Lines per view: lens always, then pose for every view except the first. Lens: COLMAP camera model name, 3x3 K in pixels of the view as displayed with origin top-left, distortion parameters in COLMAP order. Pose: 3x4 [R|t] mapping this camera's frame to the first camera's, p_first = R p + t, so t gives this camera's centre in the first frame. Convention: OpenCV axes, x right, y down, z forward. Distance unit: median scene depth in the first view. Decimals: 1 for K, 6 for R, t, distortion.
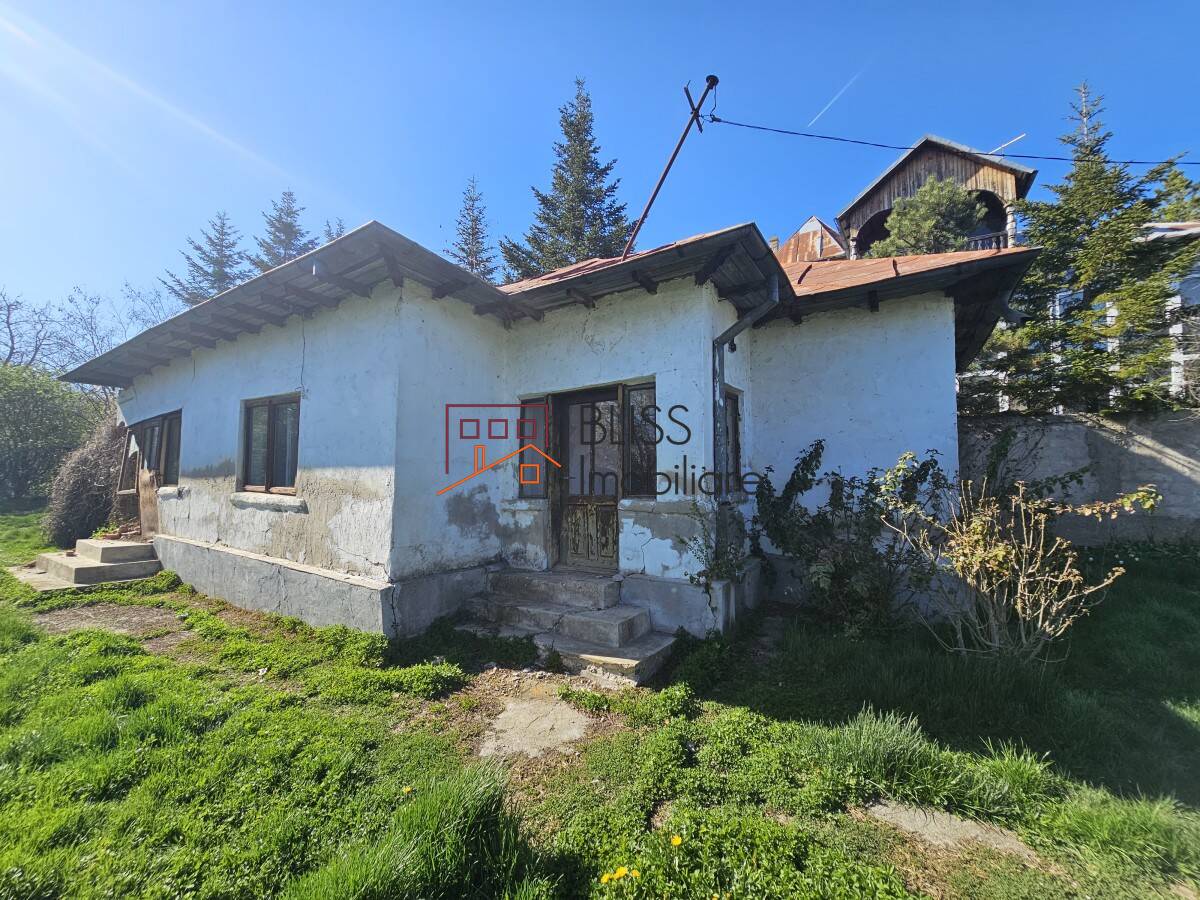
lens RADIAL K [[491.7, 0, 601.1], [0, 491.7, 455.7], [0, 0, 1]] dist [-0.007212, 0.003908]
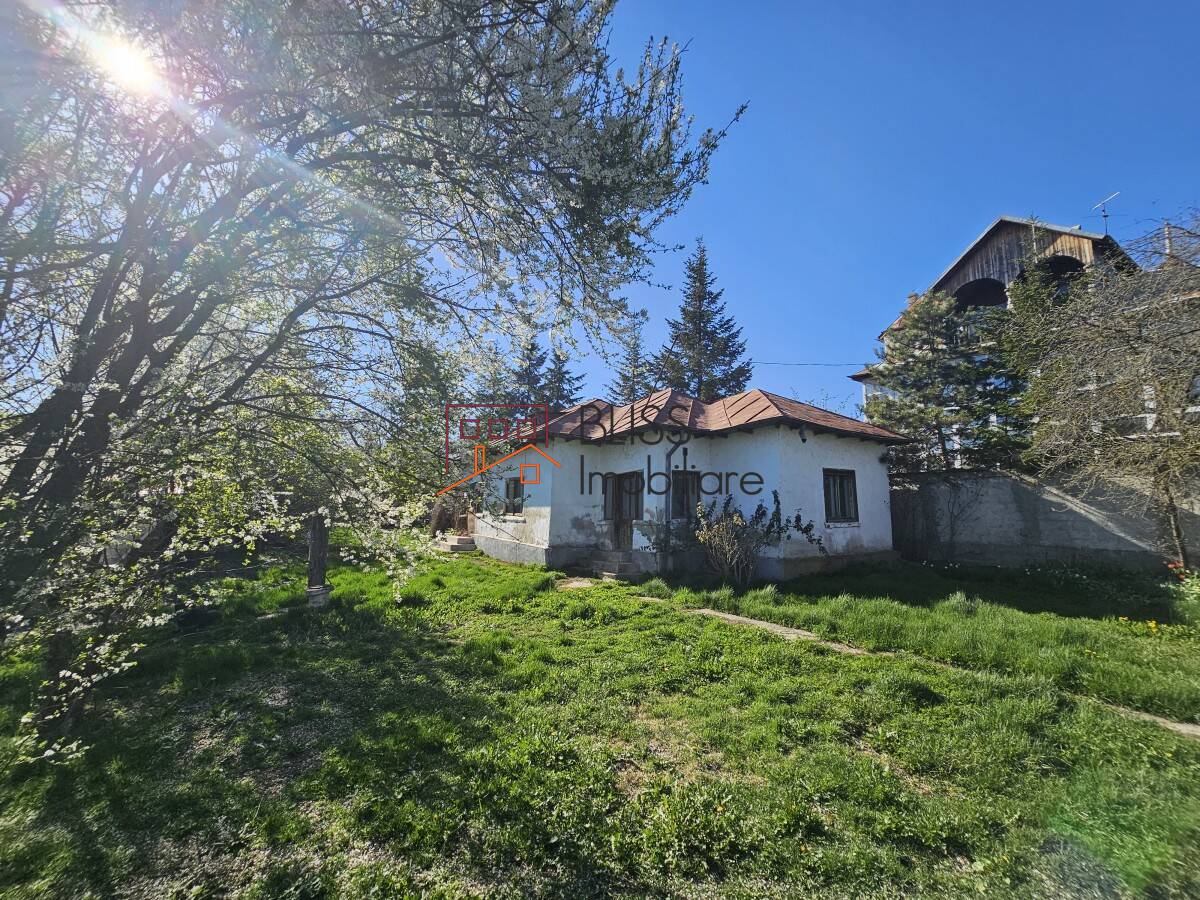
lens RADIAL K [[491.7, 0, 601.1], [0, 491.7, 455.7], [0, 0, 1]] dist [-0.007212, 0.003908]
pose [[0.906622, -0.035115, -0.420479, 0.729277], [0.003466, 0.997117, -0.075800, -0.035853], [0.421929, 0.067265, 0.904130, -1.015786]]
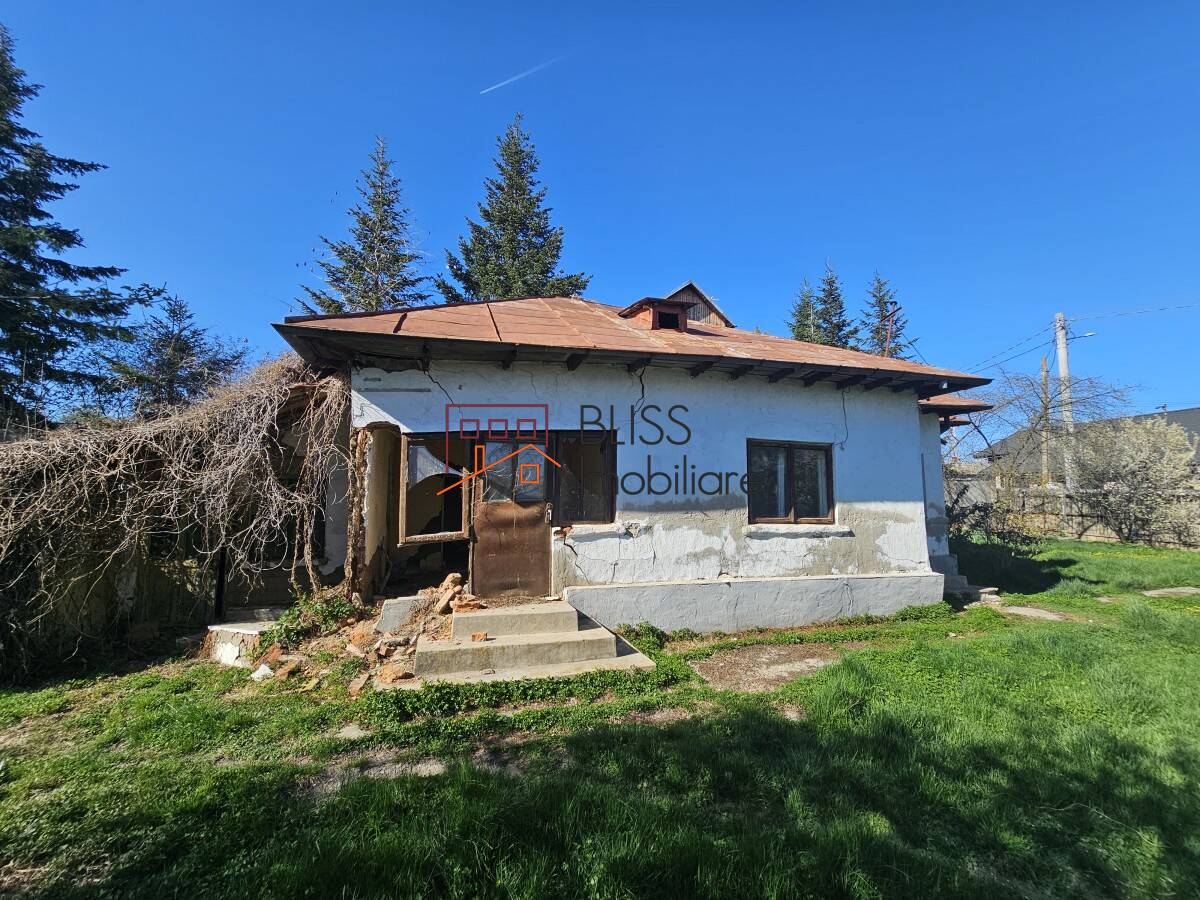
lens RADIAL K [[491.7, 0, 601.1], [0, 491.7, 455.7], [0, 0, 1]] dist [-0.007212, 0.003908]
pose [[0.655088, 0.063626, 0.752869, -1.699379], [-0.030203, 0.997857, -0.058050, -0.002771], [-0.754949, 0.015289, 0.655605, 0.521073]]
